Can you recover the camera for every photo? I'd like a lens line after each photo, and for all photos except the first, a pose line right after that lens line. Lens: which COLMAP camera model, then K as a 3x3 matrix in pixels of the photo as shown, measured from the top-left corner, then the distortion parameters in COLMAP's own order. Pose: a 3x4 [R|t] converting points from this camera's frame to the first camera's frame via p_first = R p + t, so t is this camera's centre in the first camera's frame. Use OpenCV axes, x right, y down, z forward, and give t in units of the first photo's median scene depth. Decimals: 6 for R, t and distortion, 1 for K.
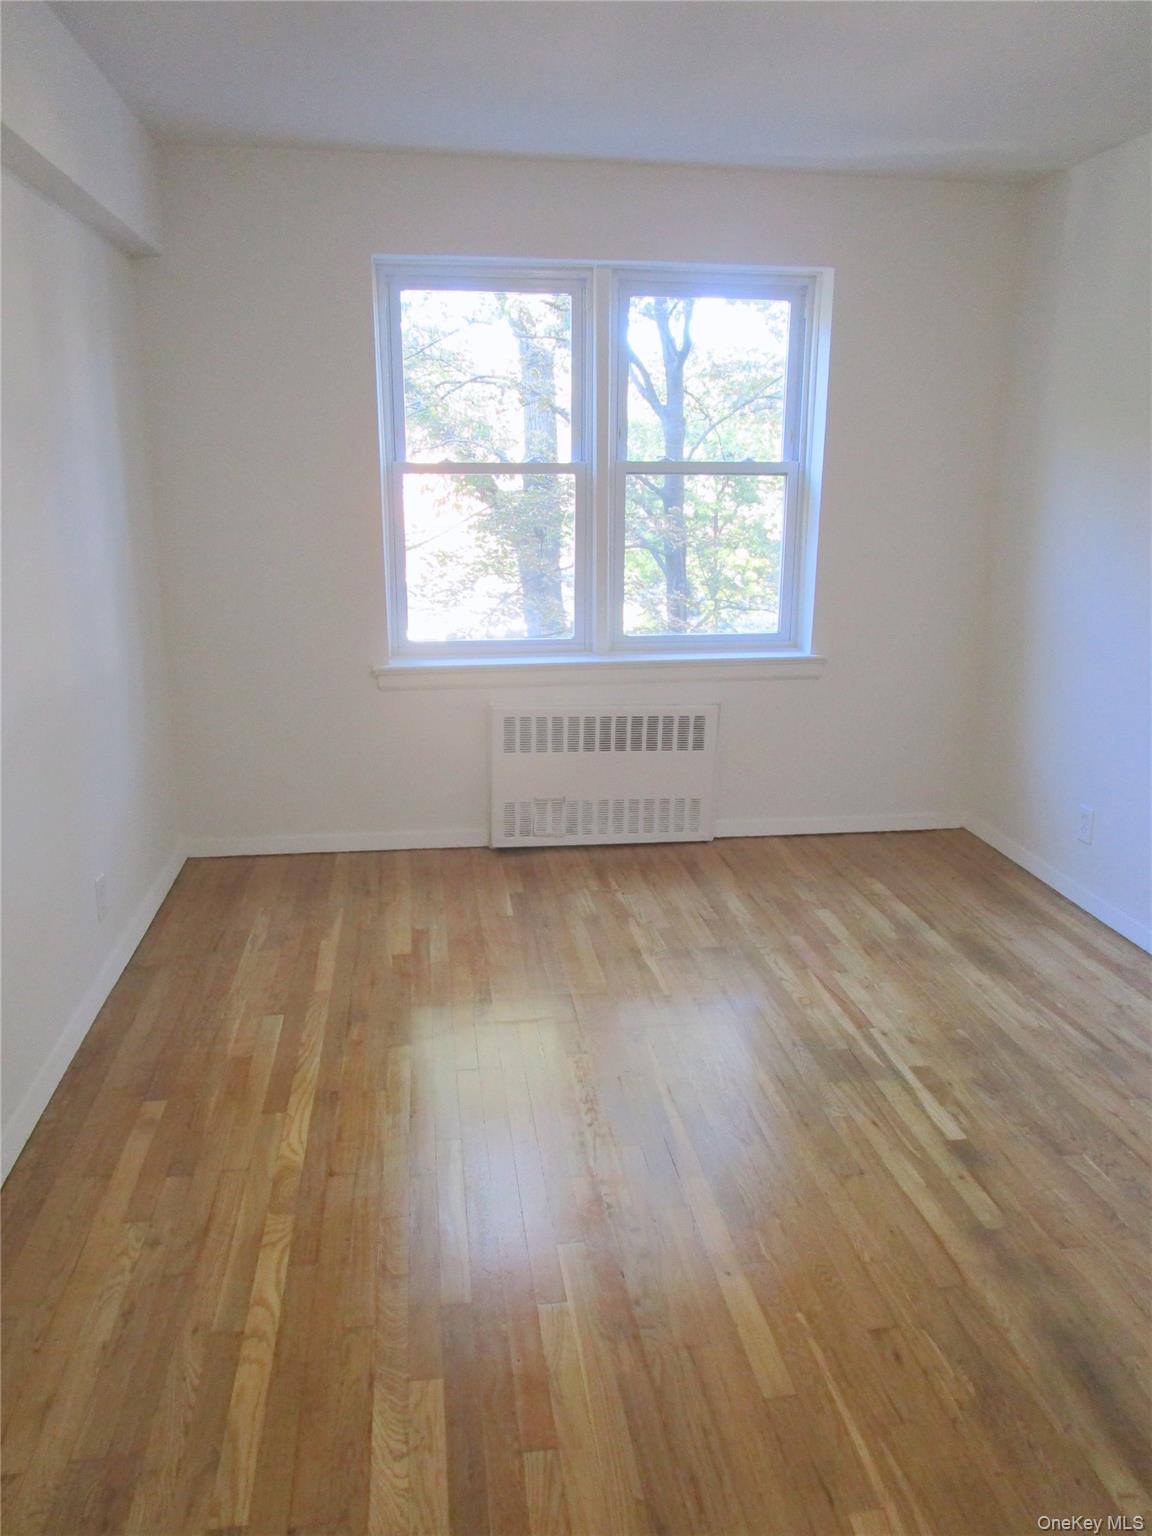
lens RADIAL K [[1094.3, 0, 573.4], [0, 1094.3, 765.7], [0, 0, 1]] dist [-0.024452, 0.003425]
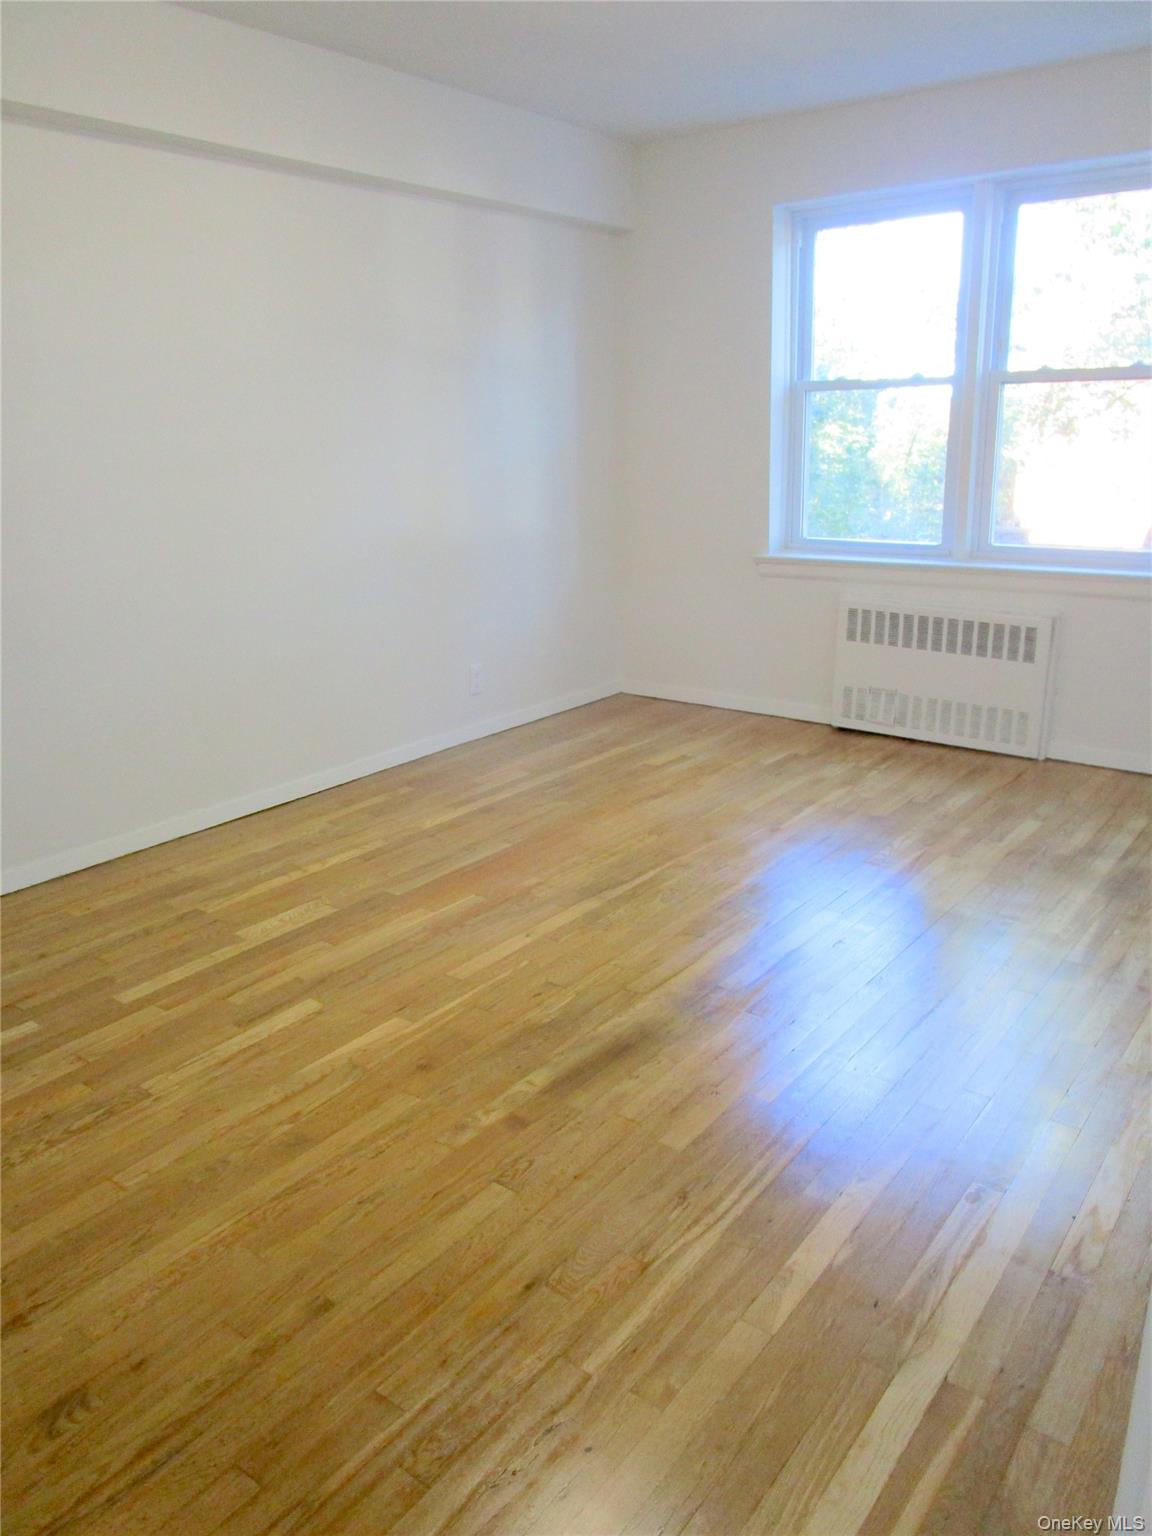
lens RADIAL K [[1094.3, 0, 573.4], [0, 1094.3, 765.7], [0, 0, 1]] dist [-0.024452, 0.003425]
pose [[0.710277, 0.190981, -0.677519, 0.587697], [-0.165018, 0.980846, 0.103488, 0.050048], [0.684306, 0.038298, 0.728188, -0.000380]]
